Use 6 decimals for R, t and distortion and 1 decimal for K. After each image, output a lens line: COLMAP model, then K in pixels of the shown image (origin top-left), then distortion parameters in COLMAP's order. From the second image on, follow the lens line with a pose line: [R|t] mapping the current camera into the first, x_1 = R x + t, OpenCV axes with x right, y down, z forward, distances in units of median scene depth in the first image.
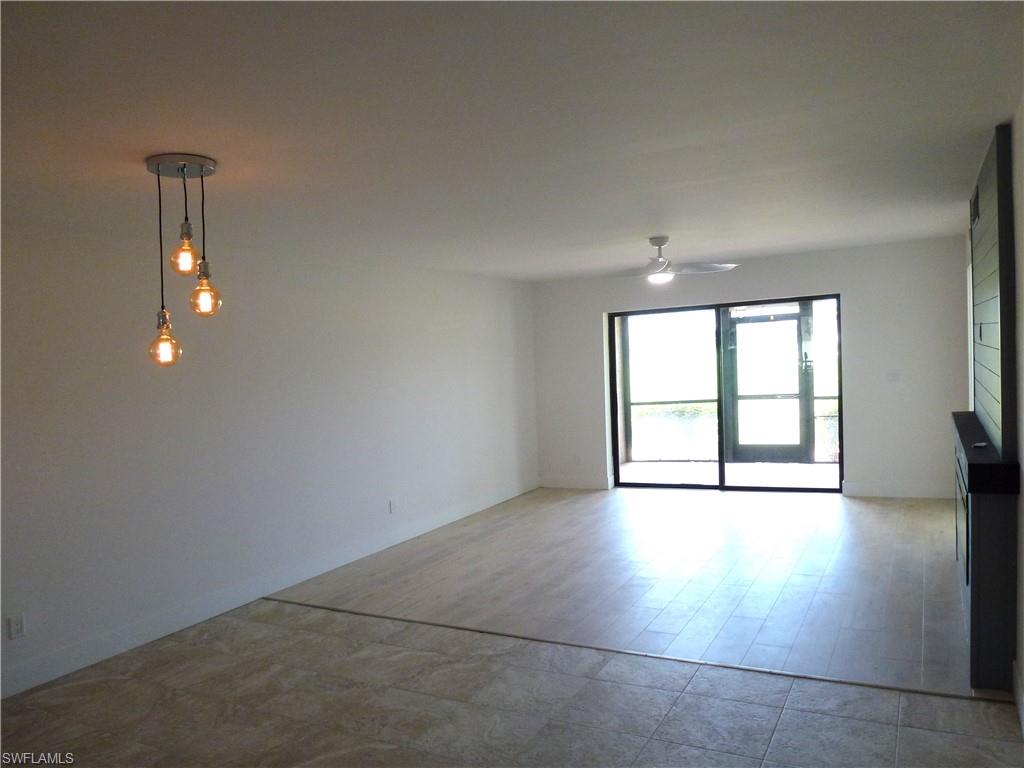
lens RADIAL K [[773.6, 0, 509.2], [0, 773.6, 346.2], [0, 0, 1]] dist [-0.051603, -0.001584]
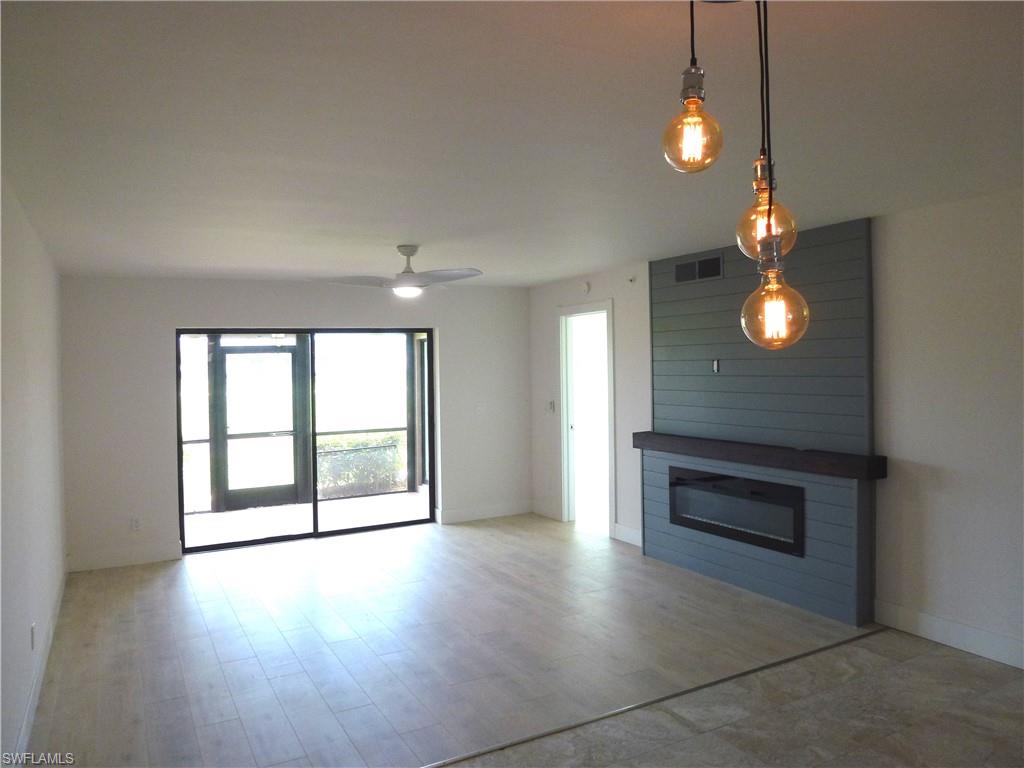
lens RADIAL K [[758.0, 0, 546.1], [0, 758.0, 382.2], [0, 0, 1]] dist [-0.040312, 0.010791]
pose [[0.507664, 0.027532, 0.861115, -0.548029], [-0.018048, 0.999610, -0.021319, 0.032756], [-0.861366, -0.004719, 0.507963, 0.516639]]
